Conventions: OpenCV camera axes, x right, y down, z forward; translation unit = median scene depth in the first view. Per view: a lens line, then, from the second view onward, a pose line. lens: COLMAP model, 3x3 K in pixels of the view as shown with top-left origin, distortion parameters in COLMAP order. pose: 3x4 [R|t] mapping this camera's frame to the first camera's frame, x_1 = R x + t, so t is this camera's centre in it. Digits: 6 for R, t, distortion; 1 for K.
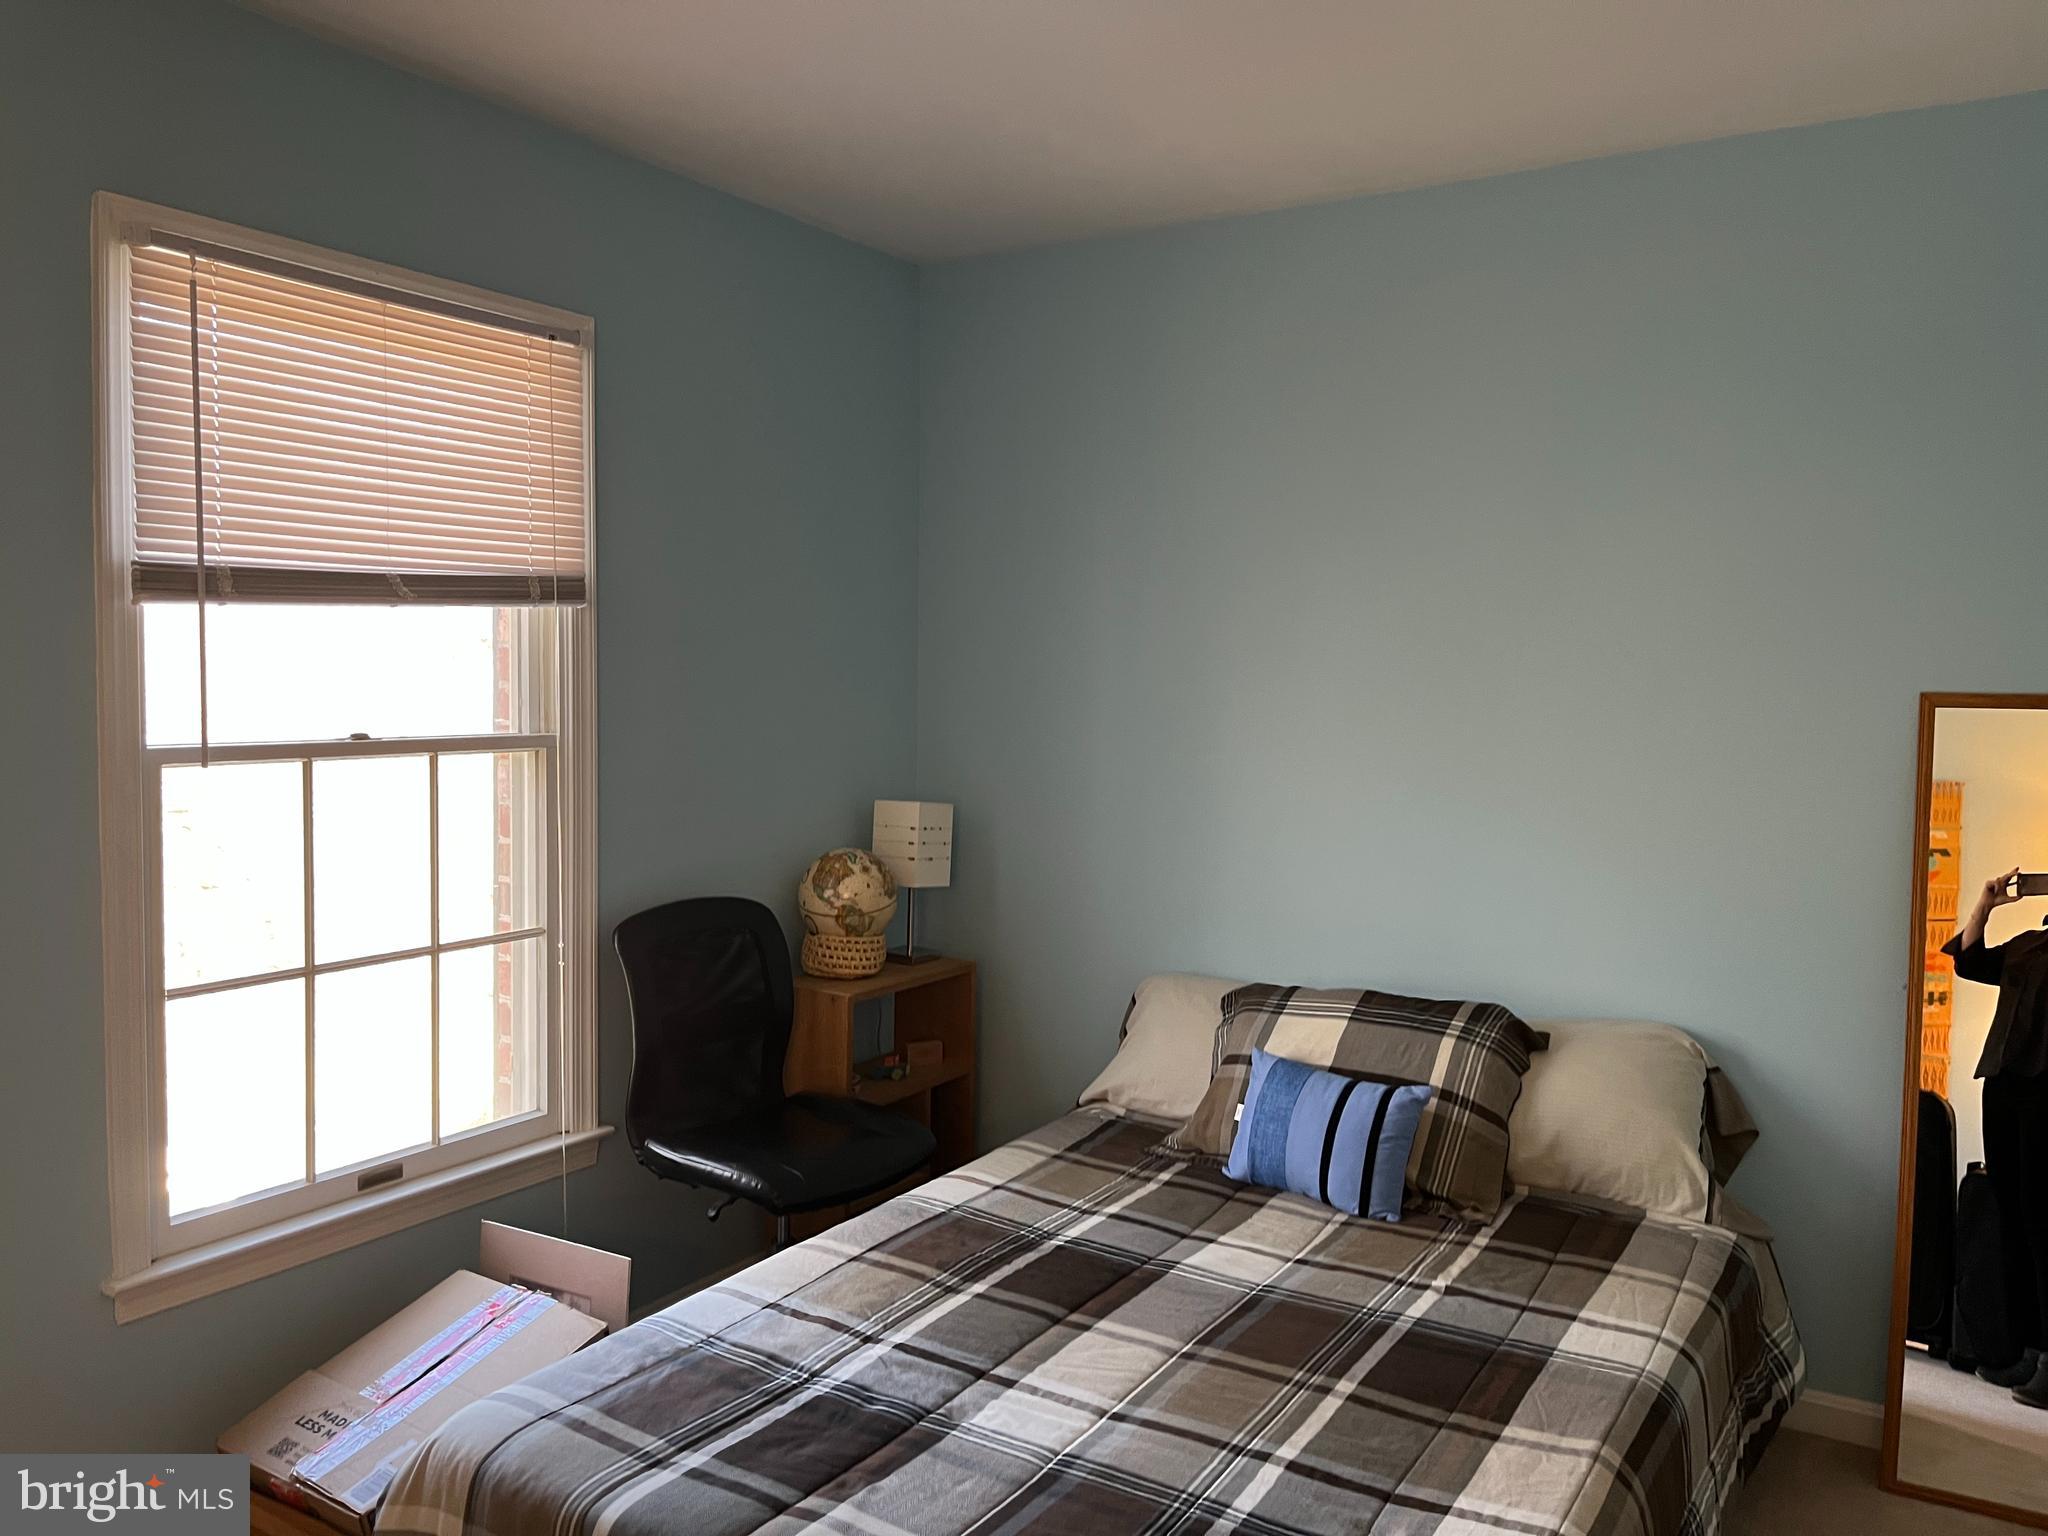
lens RADIAL K [[1563.0, 0, 1033.9], [0, 1563.0, 756.3], [0, 0, 1]] dist [0.072229, -0.093439]
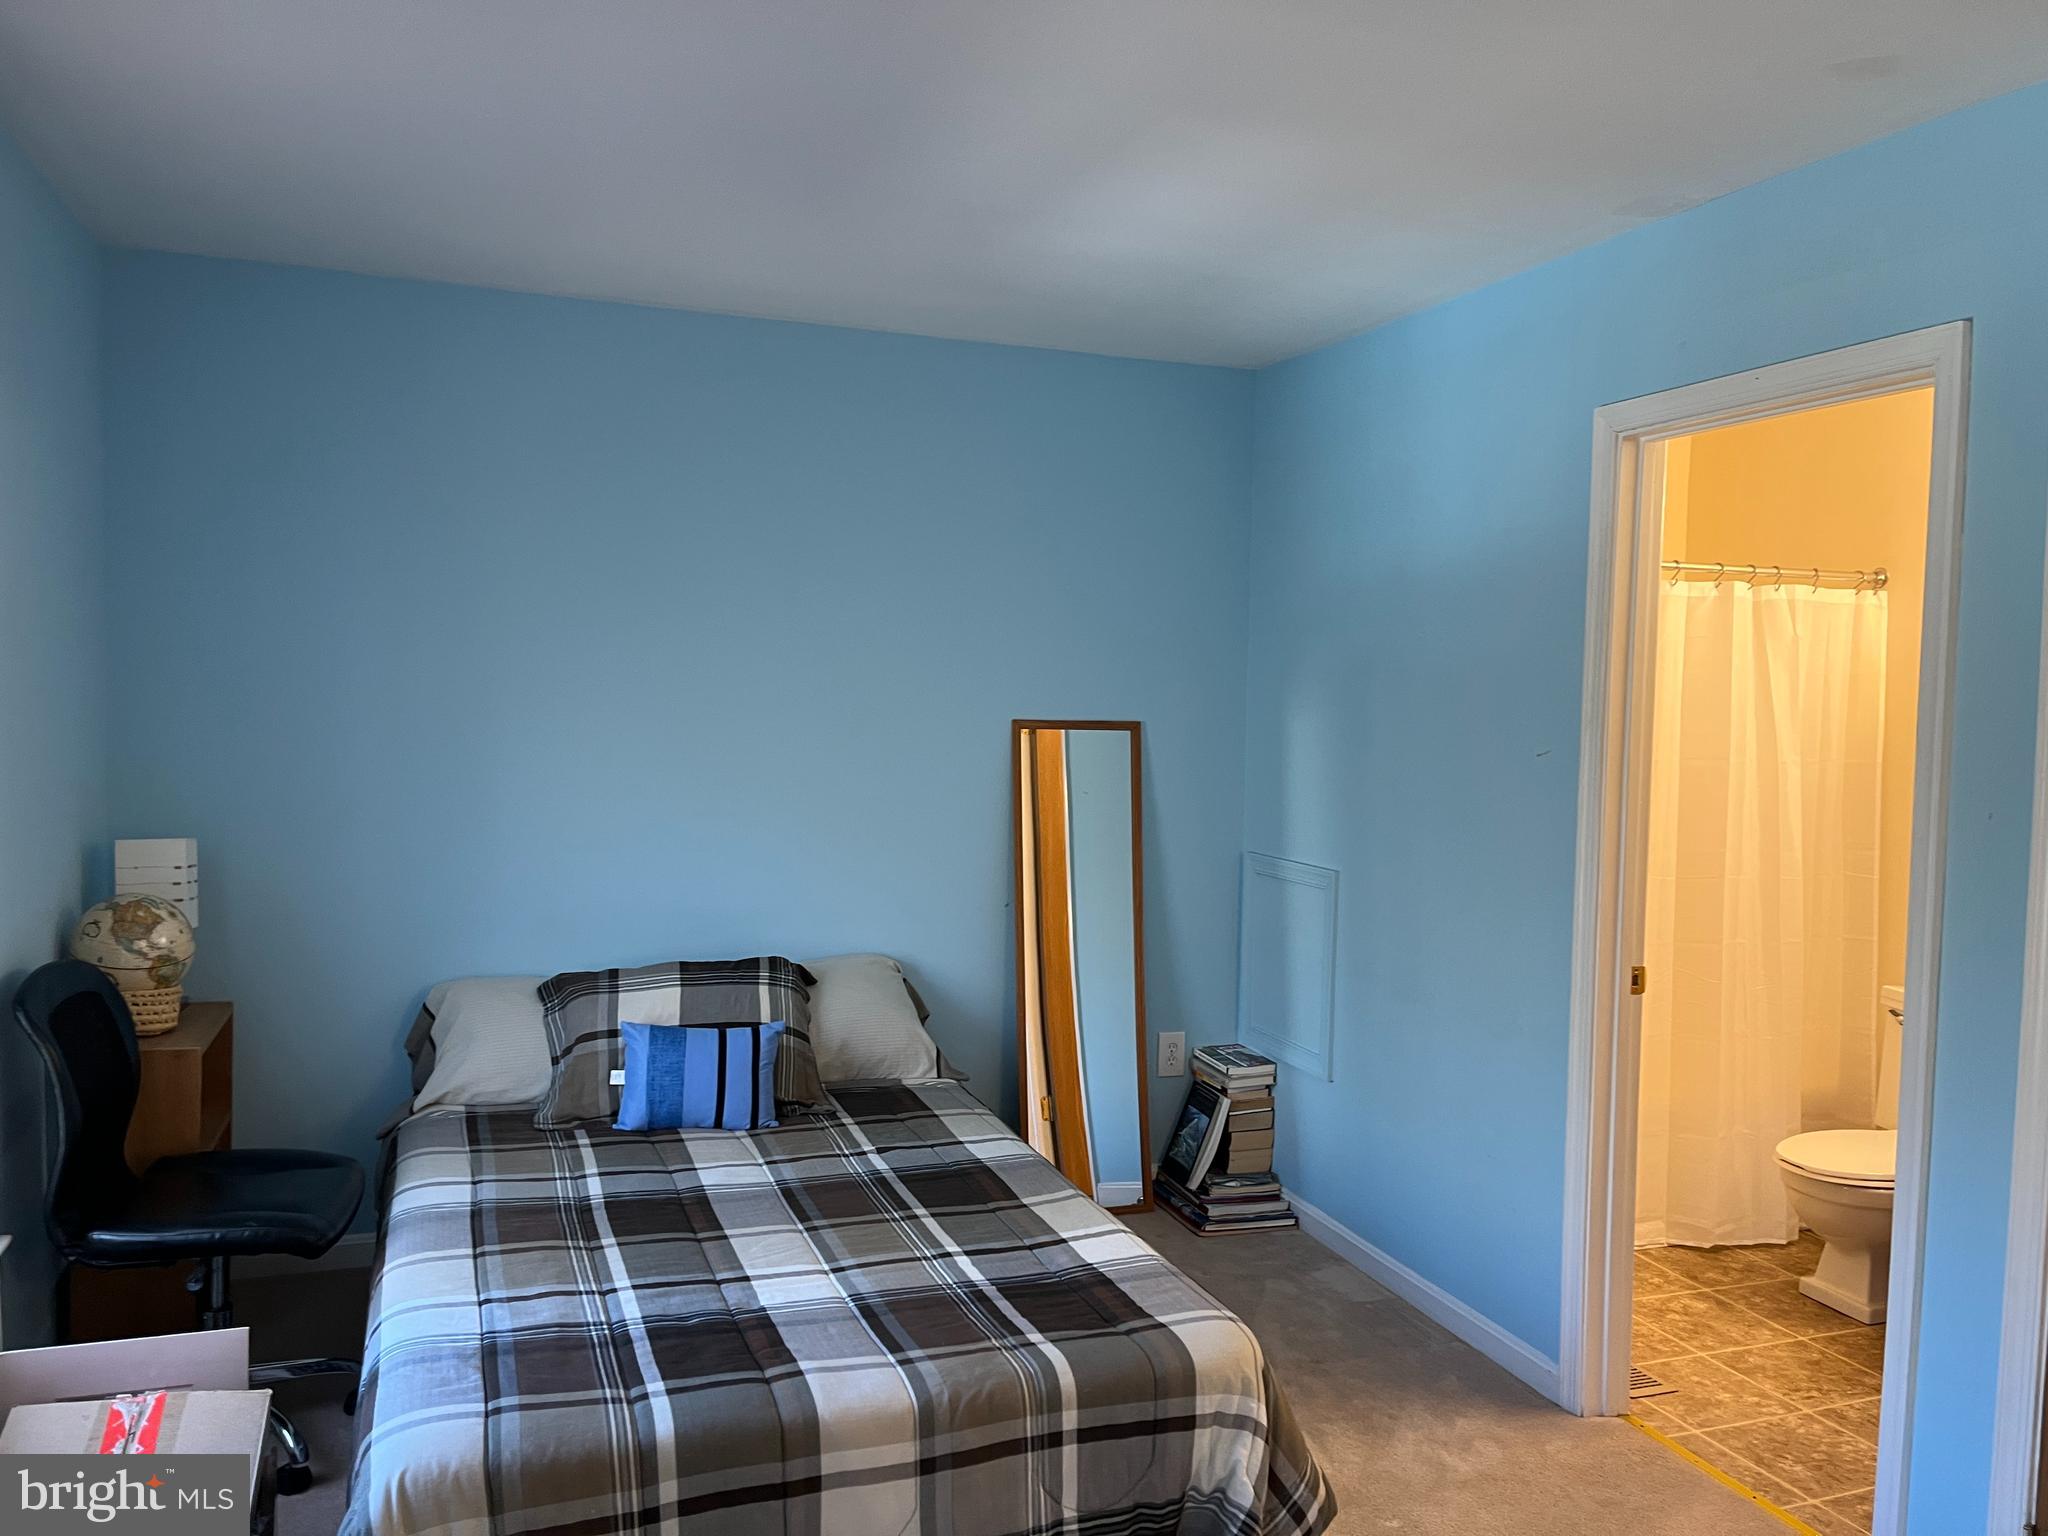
lens RADIAL K [[1563.0, 0, 1024.2], [0, 1563.0, 779.4], [0, 0, 1]] dist [0.072229, -0.093439]
pose [[0.616779, -0.043427, 0.785937, -0.674304], [0.025139, 0.999054, 0.035475, -0.036031], [-0.786735, -0.002122, 0.617288, 0.027811]]
